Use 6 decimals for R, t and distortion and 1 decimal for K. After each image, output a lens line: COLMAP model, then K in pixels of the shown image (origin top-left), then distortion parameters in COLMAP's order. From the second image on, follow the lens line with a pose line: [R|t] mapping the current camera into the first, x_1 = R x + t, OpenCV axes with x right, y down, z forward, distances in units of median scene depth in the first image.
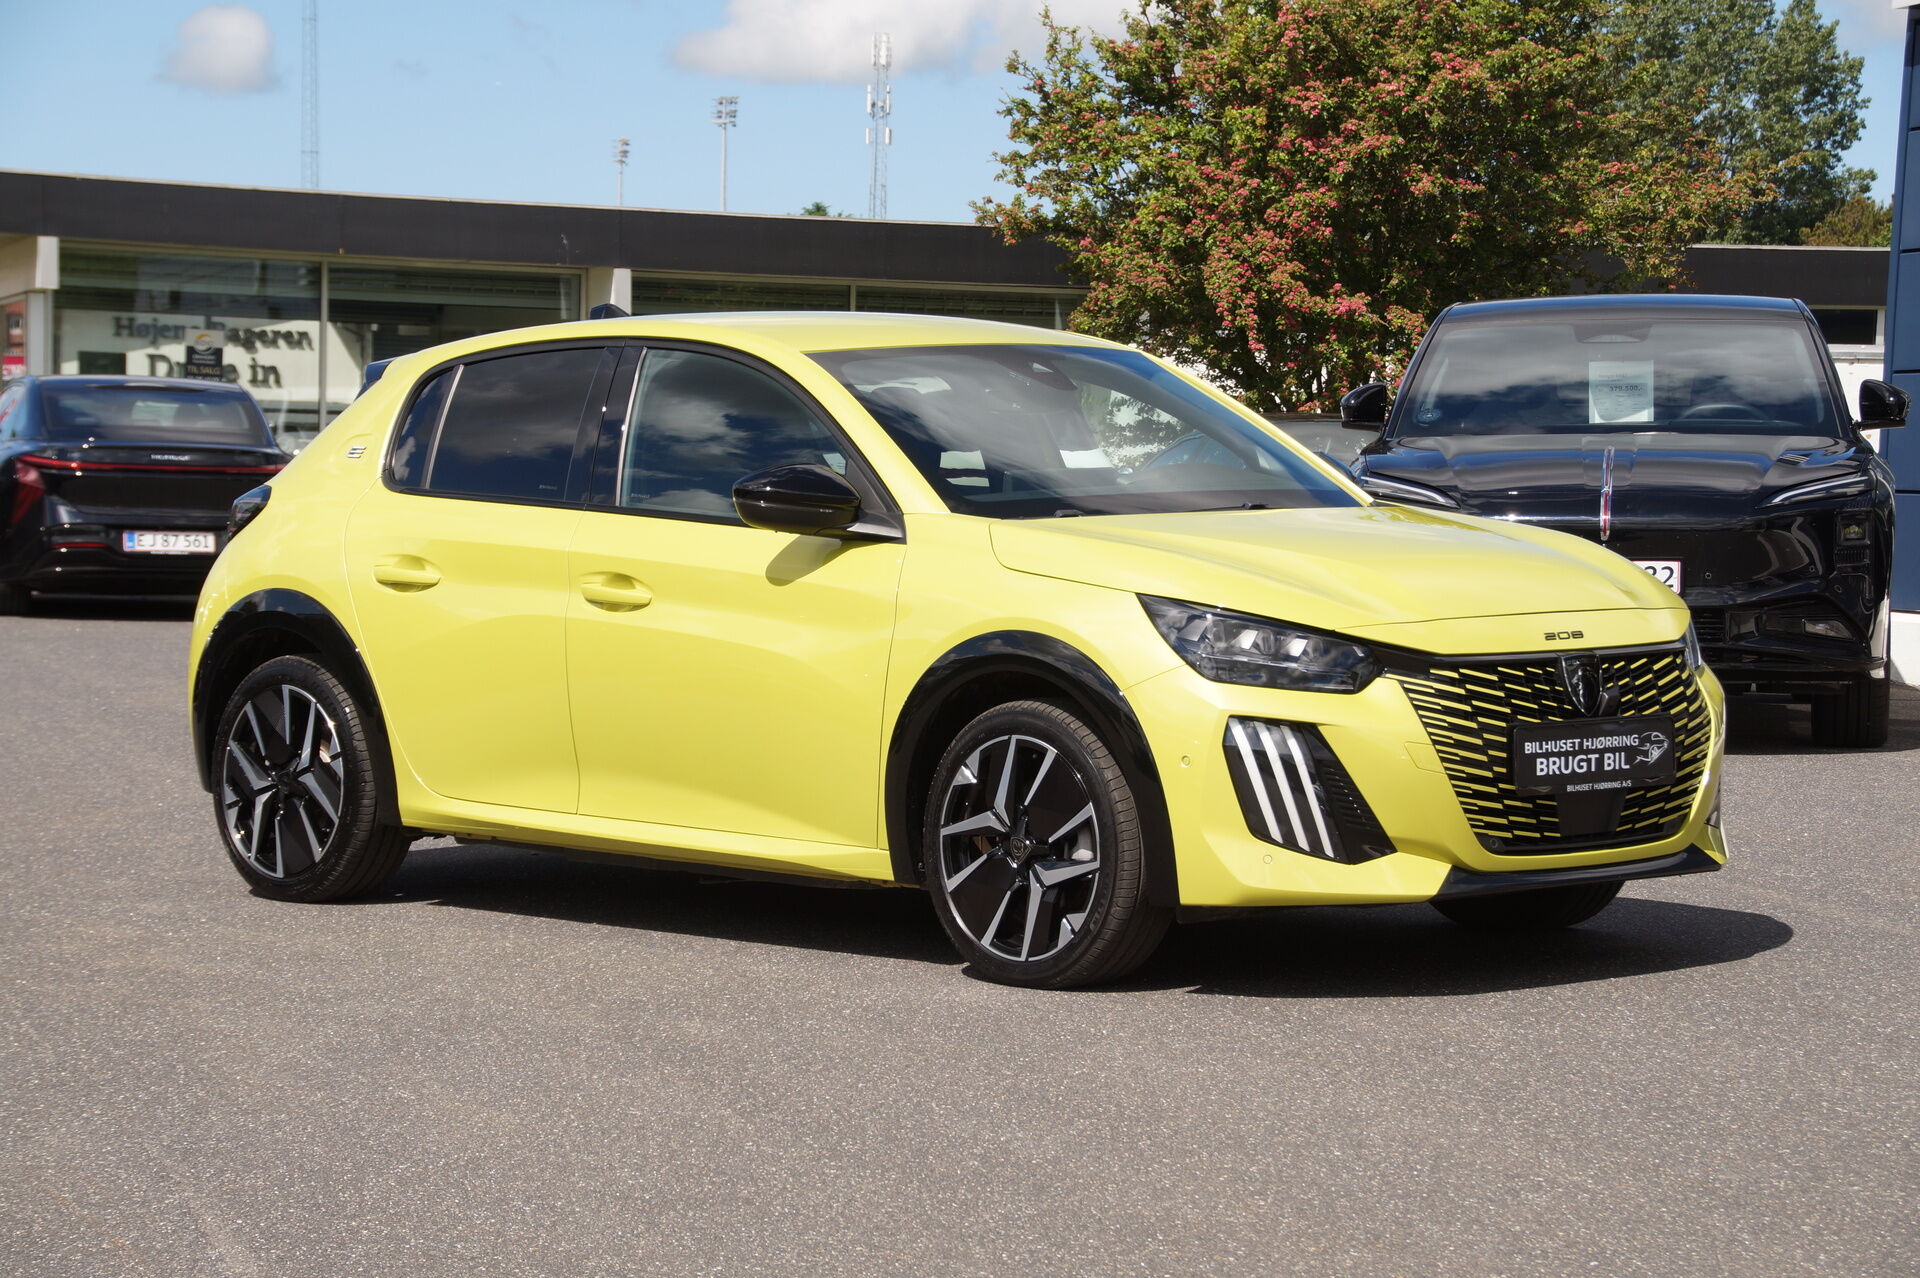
lens RADIAL K [[4736.7, 0, 960.0], [0, 4736.7, 639.0], [0, 0, 1]] dist [0.612150, 0.381002]
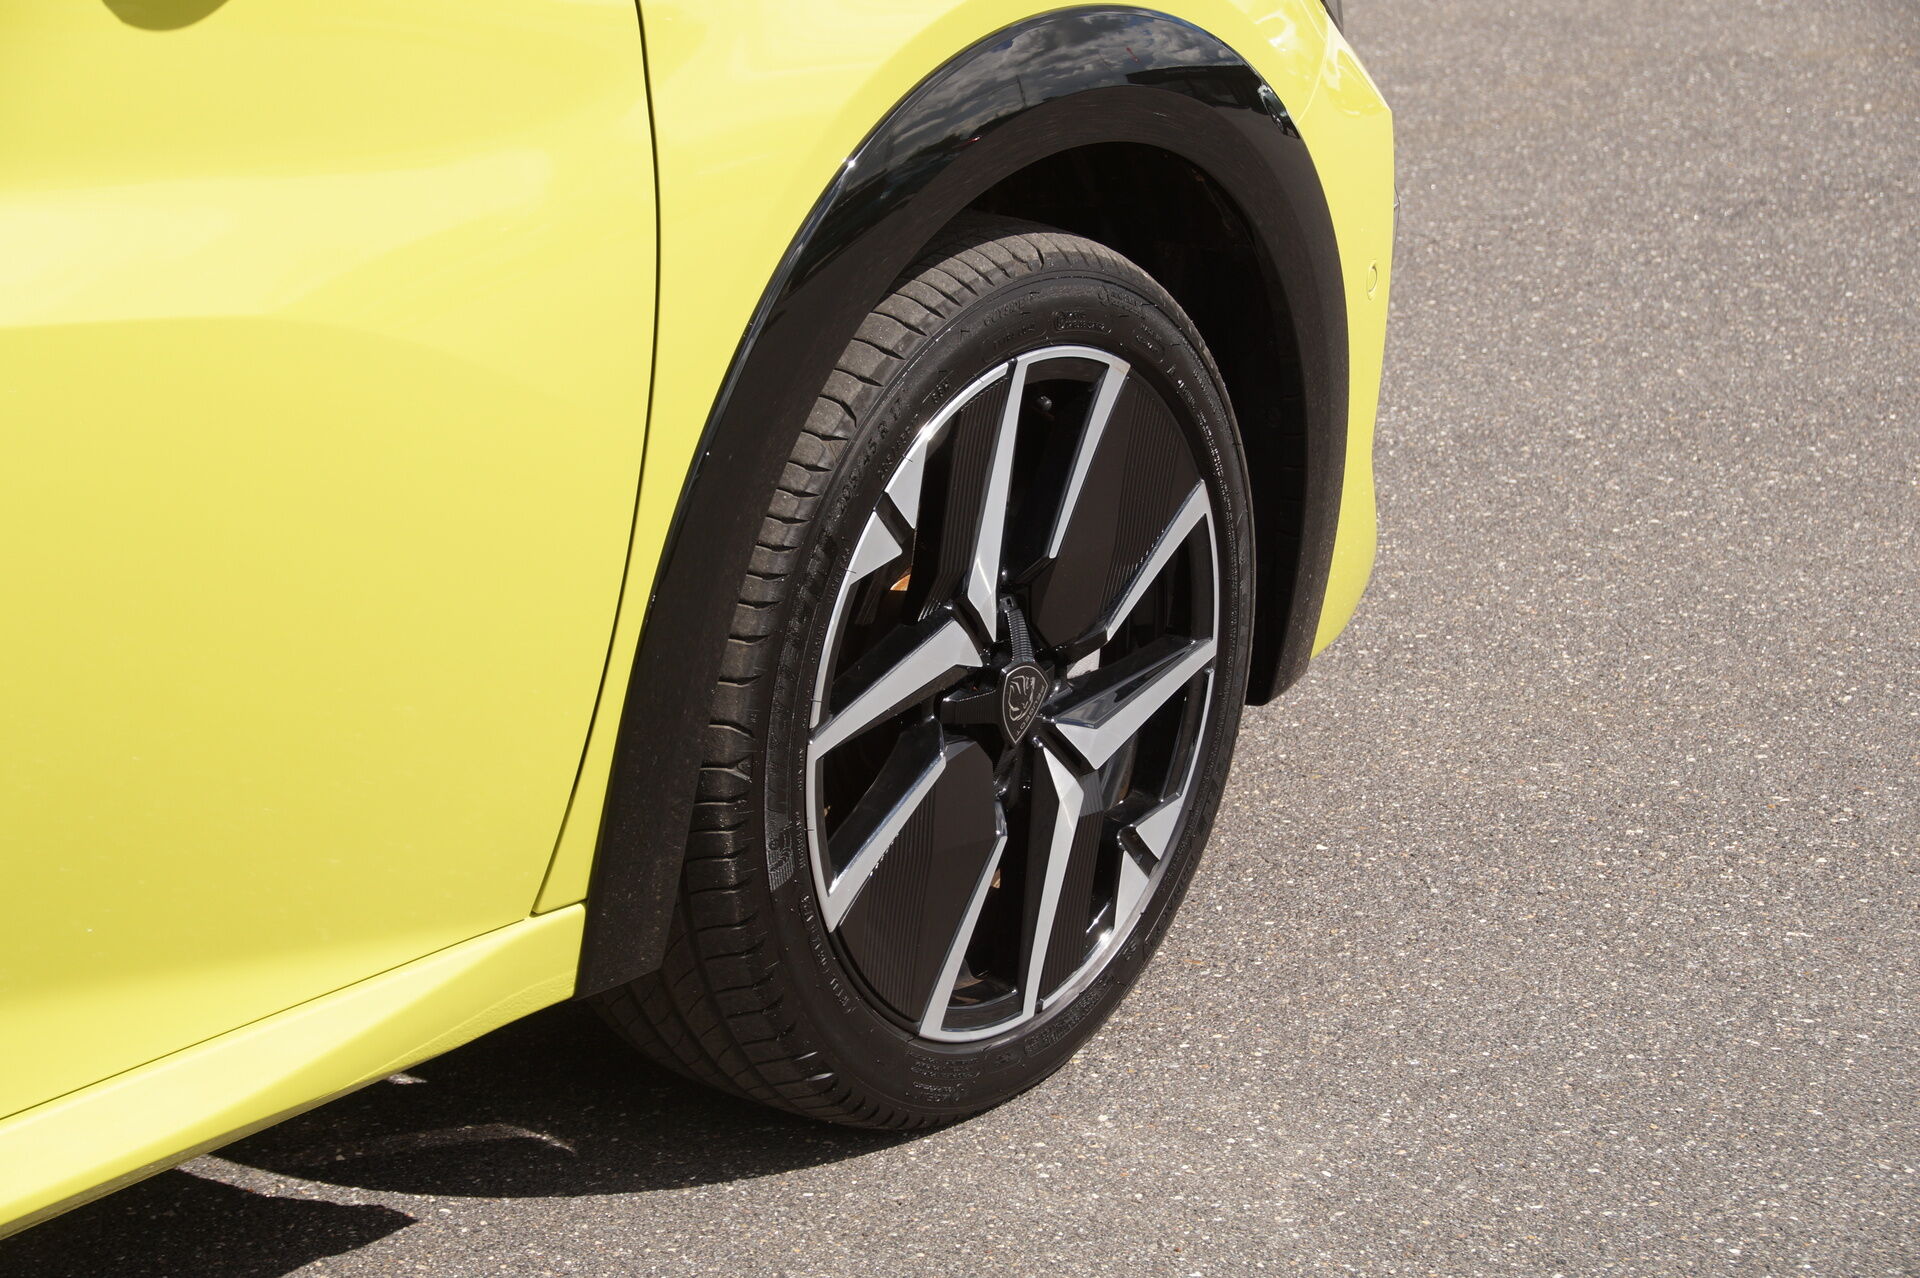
lens RADIAL K [[4736.7, 0, 960.0], [0, 4736.7, 639.0], [0, 0, 1]] dist [0.612150, 0.381002]
pose [[-0.168201, -0.289626, 0.942245, -0.286442], [0.018517, 0.954766, 0.296780, -0.054336], [-0.985579, 0.067366, -0.155230, 1.052687]]
